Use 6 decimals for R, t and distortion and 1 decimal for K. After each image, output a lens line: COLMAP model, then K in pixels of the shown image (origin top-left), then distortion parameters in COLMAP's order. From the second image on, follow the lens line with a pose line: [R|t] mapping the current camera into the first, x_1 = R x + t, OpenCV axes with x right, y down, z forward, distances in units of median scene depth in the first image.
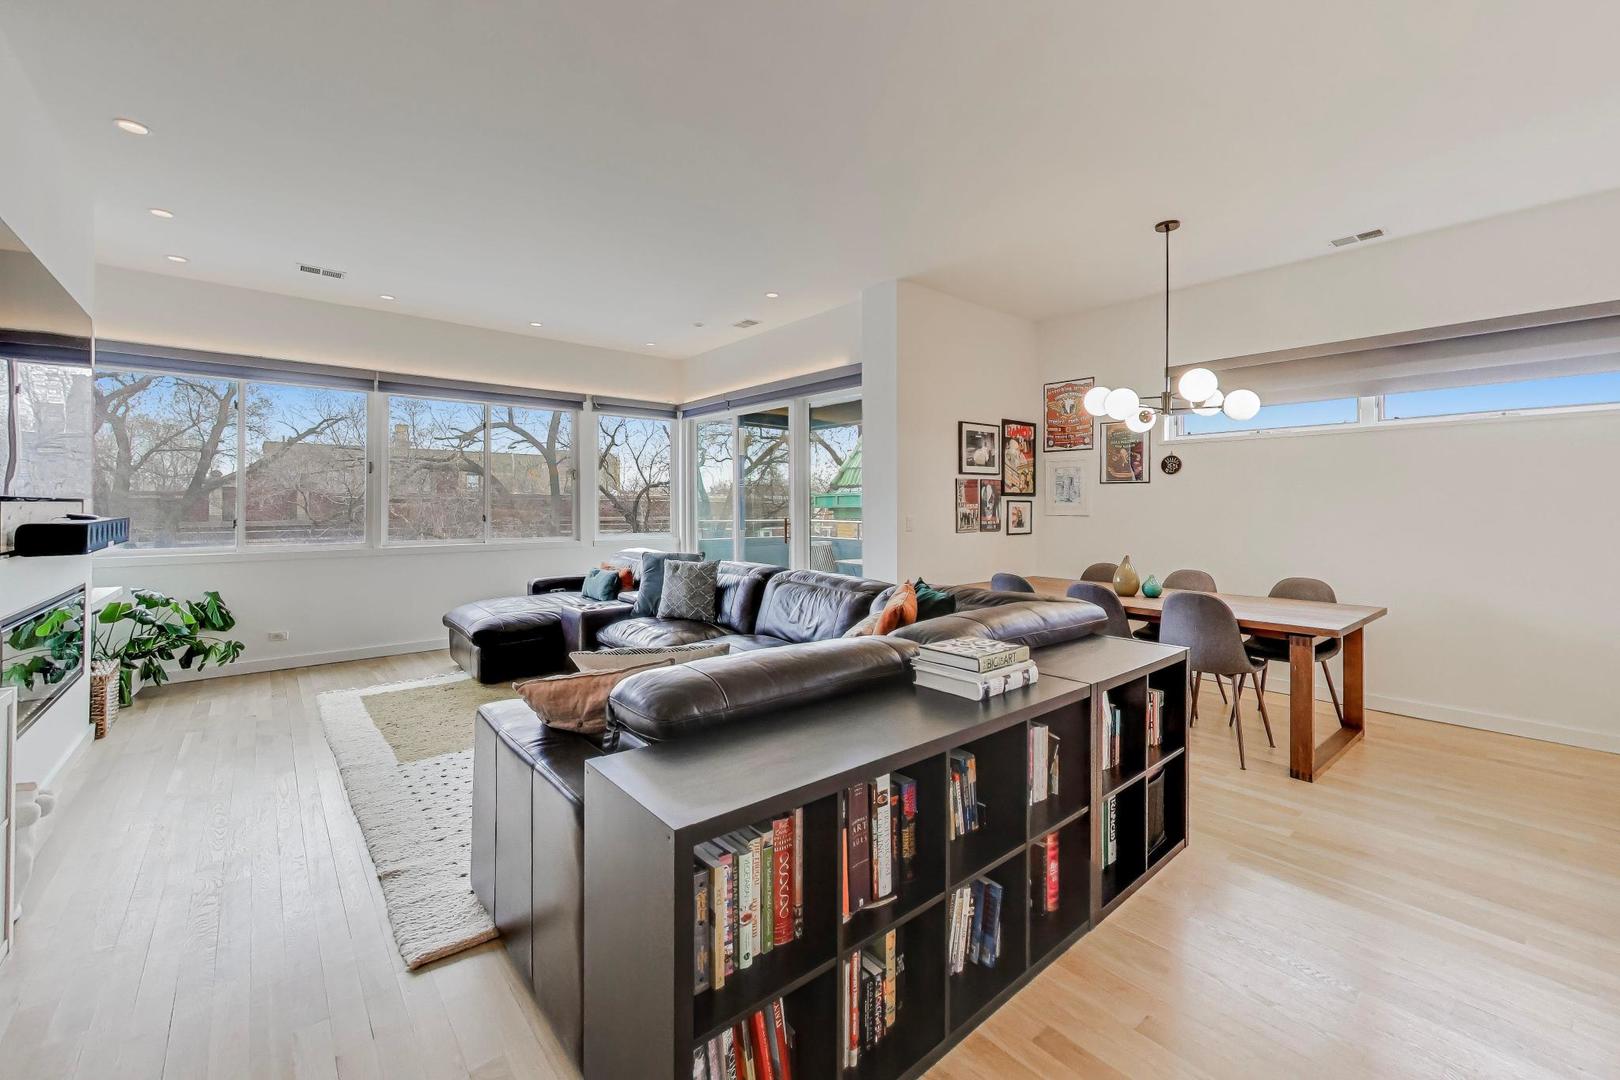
lens RADIAL K [[682.5, 0, 781.4], [0, 682.5, 504.8], [0, 0, 1]] dist [-0.003690, 0.000176]
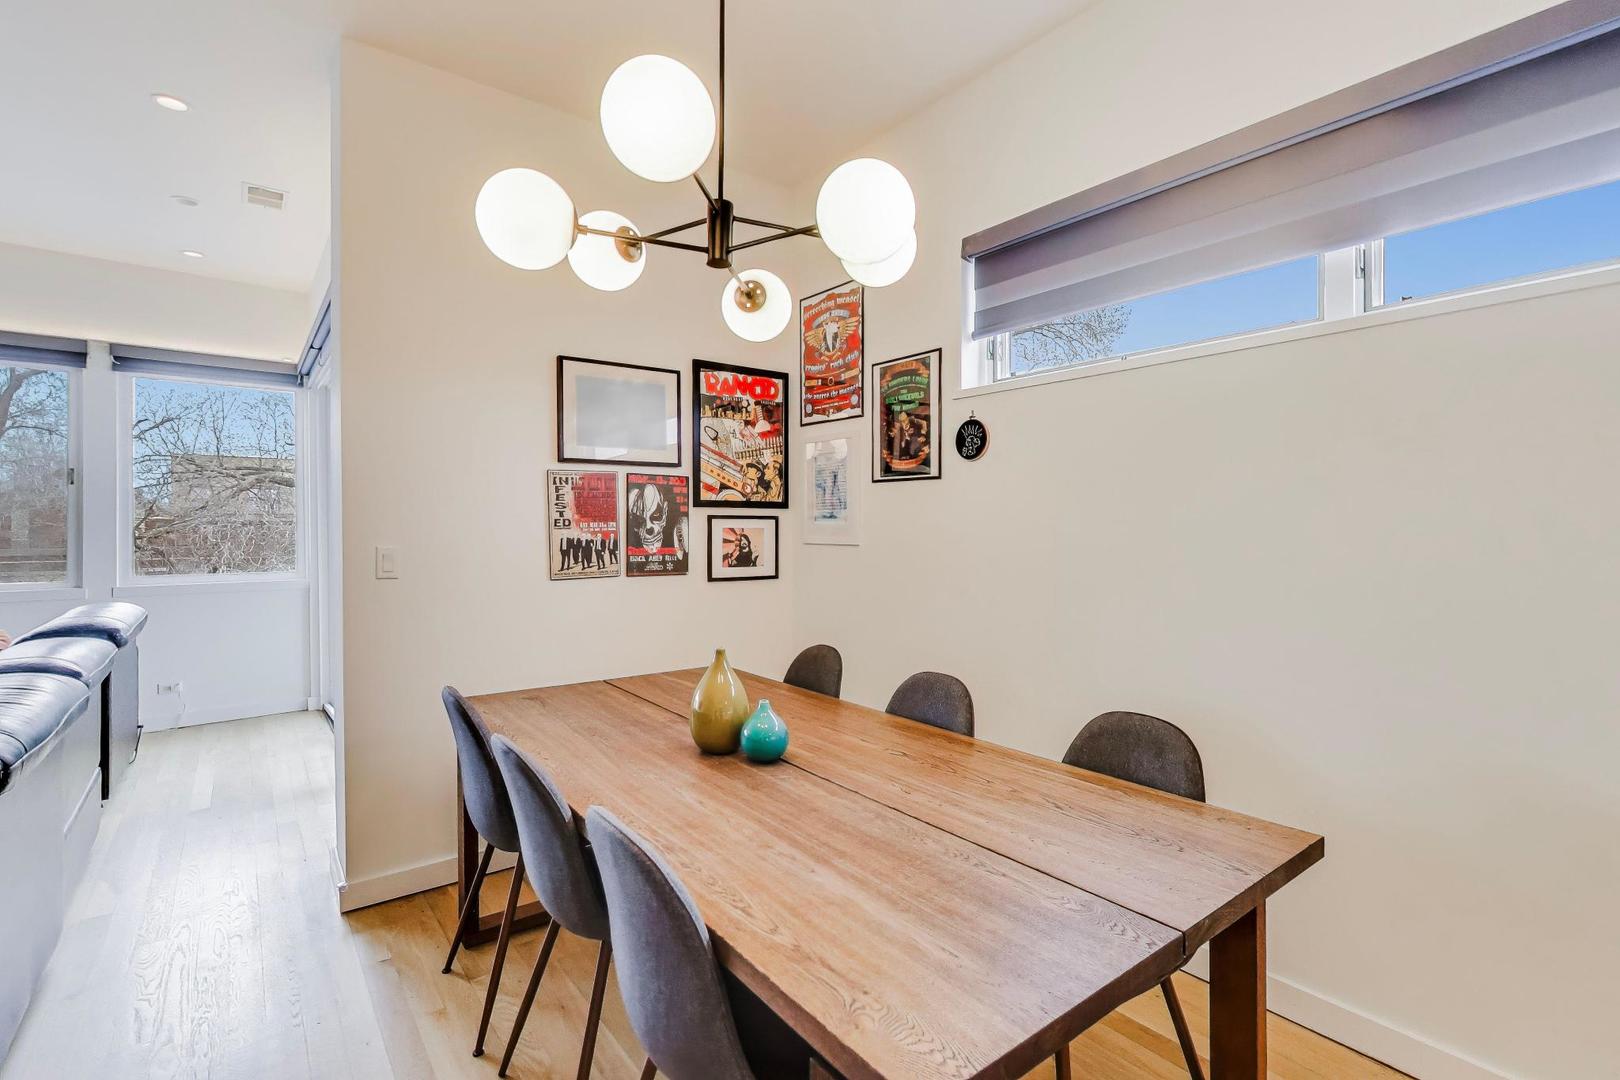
lens RADIAL K [[755.8, 0, 821.8], [0, 755.8, 529.6], [0, 0, 1]] dist [-0.013725, -0.000227]
pose [[0.999970, -0.002190, -0.007475, 0.425242], [0.002204, 0.999996, 0.001933, 0.003500], [0.007470, -0.001950, 0.999970, 0.422085]]
